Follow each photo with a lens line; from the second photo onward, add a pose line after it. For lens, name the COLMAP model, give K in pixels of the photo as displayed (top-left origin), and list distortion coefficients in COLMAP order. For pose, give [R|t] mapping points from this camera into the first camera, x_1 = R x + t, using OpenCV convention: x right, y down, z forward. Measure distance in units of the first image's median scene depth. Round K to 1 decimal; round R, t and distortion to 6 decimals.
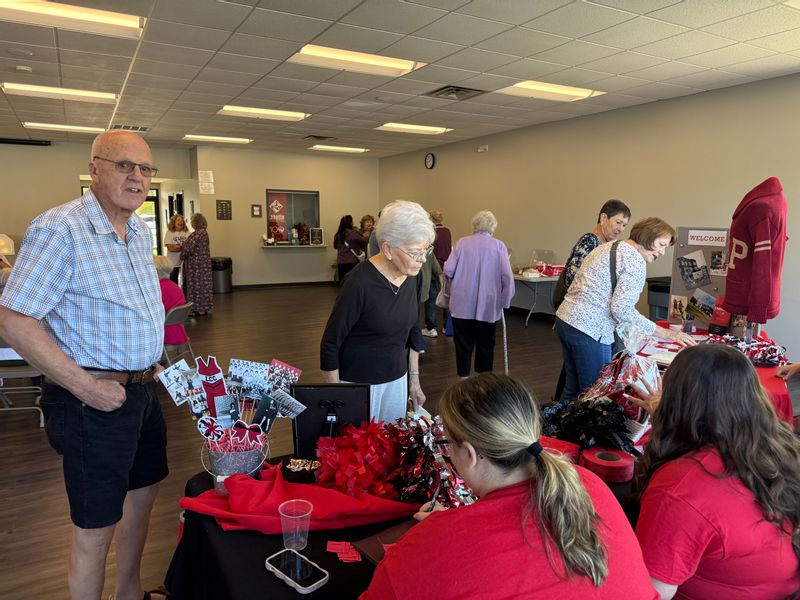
lens RADIAL K [[576.3, 0, 400.0], [0, 576.3, 300.0], [0, 0, 1]] dist [0.035952, -0.043390]
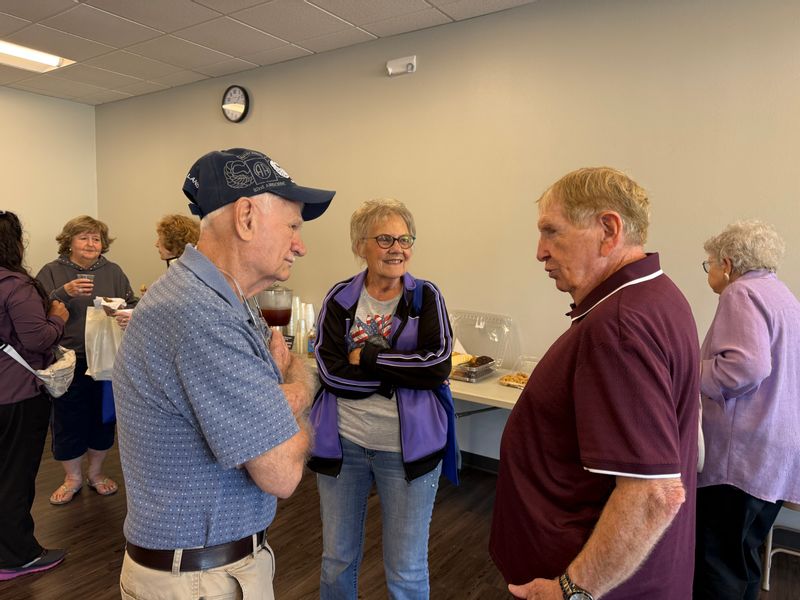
lens RADIAL K [[576.3, 0, 400.0], [0, 576.3, 300.0], [0, 0, 1]] dist [0.035952, -0.043390]
pose [[0.896590, -0.025843, 0.442106, -0.040865], [0.041524, 0.998804, -0.025826, -0.087738], [-0.440910, 0.041514, 0.896591, 0.648014]]
